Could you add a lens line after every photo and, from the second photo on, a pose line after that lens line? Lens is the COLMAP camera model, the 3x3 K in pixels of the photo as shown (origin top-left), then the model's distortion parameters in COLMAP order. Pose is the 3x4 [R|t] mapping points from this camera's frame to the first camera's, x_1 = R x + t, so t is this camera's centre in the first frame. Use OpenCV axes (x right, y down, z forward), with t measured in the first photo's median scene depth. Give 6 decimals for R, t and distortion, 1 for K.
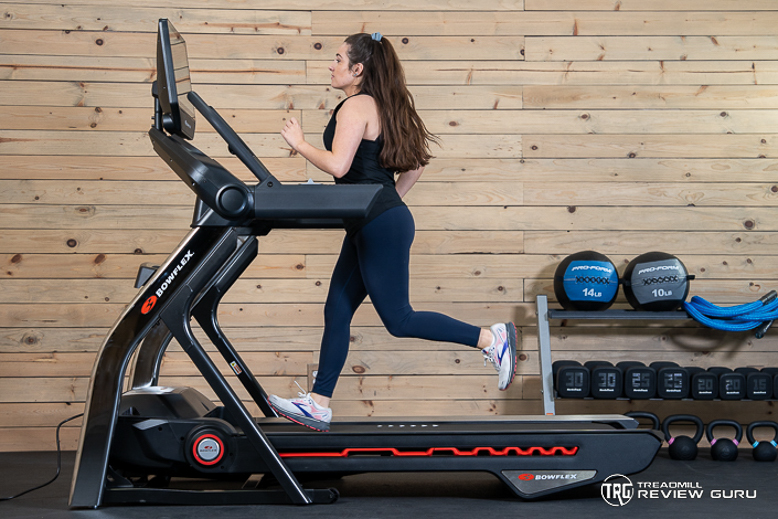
lens RADIAL K [[1520.6, 0, 409.5], [0, 1520.6, 287.0], [0, 0, 1]] dist [0.231626, 0.000000]
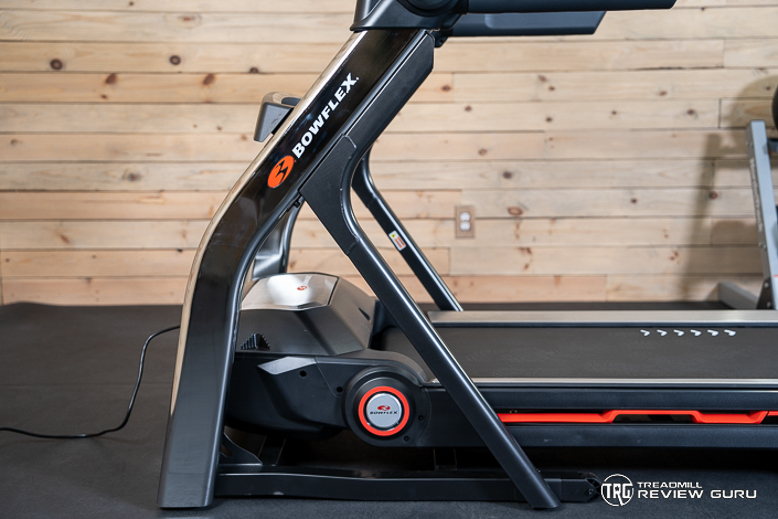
lens RADIAL K [[1070.4, 0, 395.4], [0, 1070.4, 265.7], [0, 0, 1]] dist [0.152696, 0.000000]
pose [[0.999052, 0.001918, -0.043491, -0.074618], [0.005062, 0.987133, 0.159819, -0.011774], [0.043238, -0.159887, 0.986188, 0.408038]]
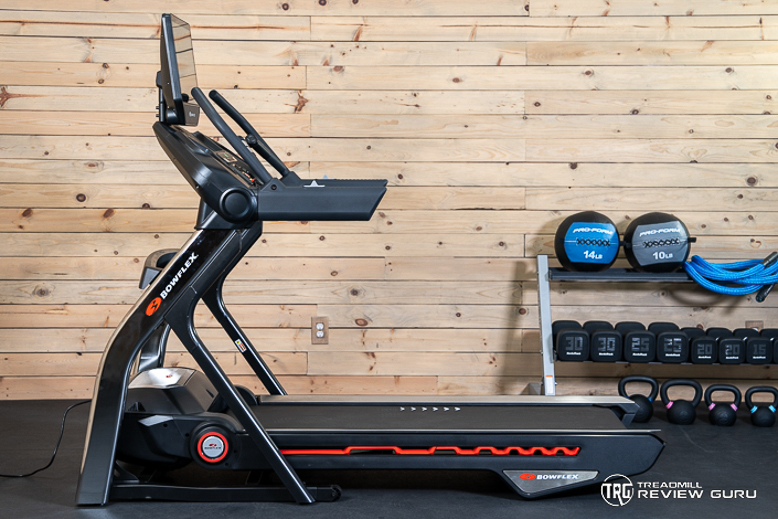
lens RADIAL K [[1442.2, 0, 376.5], [0, 1442.2, 258.4], [0, 0, 1]] dist [0.261456, 0.000000]
pose [[0.999720, 0.007140, -0.022581, -0.001706], [-0.005402, 0.997085, 0.076113, -0.063012], [0.023058, -0.075969, 0.996844, 0.037708]]
